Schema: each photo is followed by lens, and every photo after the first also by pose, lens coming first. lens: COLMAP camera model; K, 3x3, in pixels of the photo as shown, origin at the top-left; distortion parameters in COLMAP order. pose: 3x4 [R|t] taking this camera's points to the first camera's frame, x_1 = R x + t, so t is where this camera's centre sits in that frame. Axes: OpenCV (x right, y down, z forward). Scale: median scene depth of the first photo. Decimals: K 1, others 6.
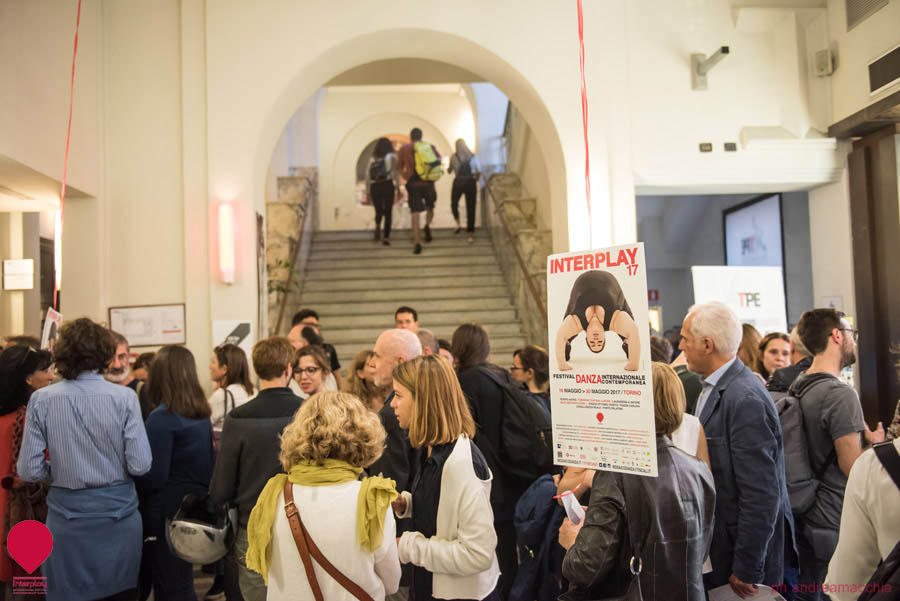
lens RADIAL K [[689.2, 0, 450.0], [0, 689.2, 300.5], [0, 0, 1]] dist [-0.006371, -0.000428]
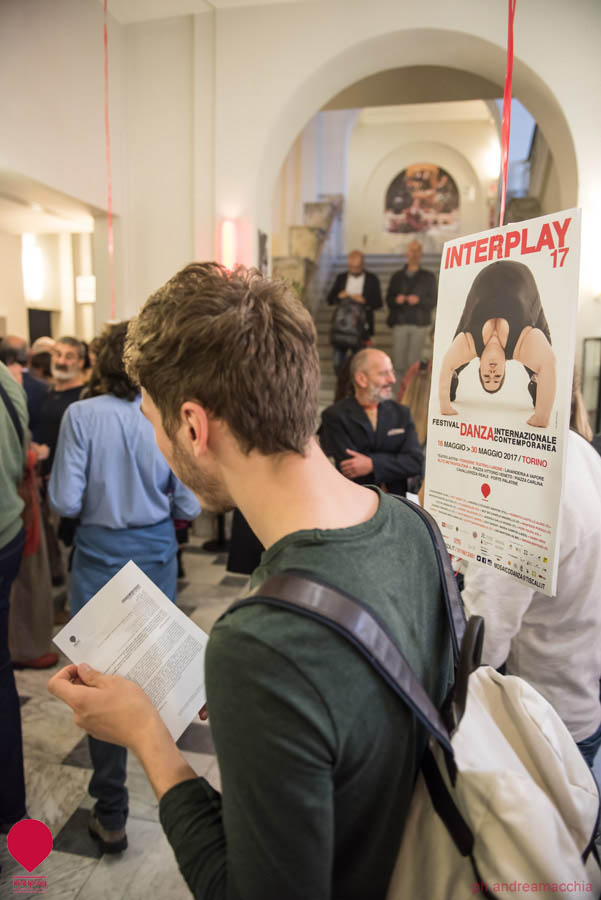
lens RADIAL K [[607.2, 0, 300.5], [0, 607.2, 450.0], [0, 0, 1]] dist [-0.040093, 0.000419]
pose [[0.966864, 0.085543, -0.240532, 0.177022], [-0.033634, 0.976660, 0.212142, 0.013686], [0.253065, -0.197022, 0.947175, 0.399836]]
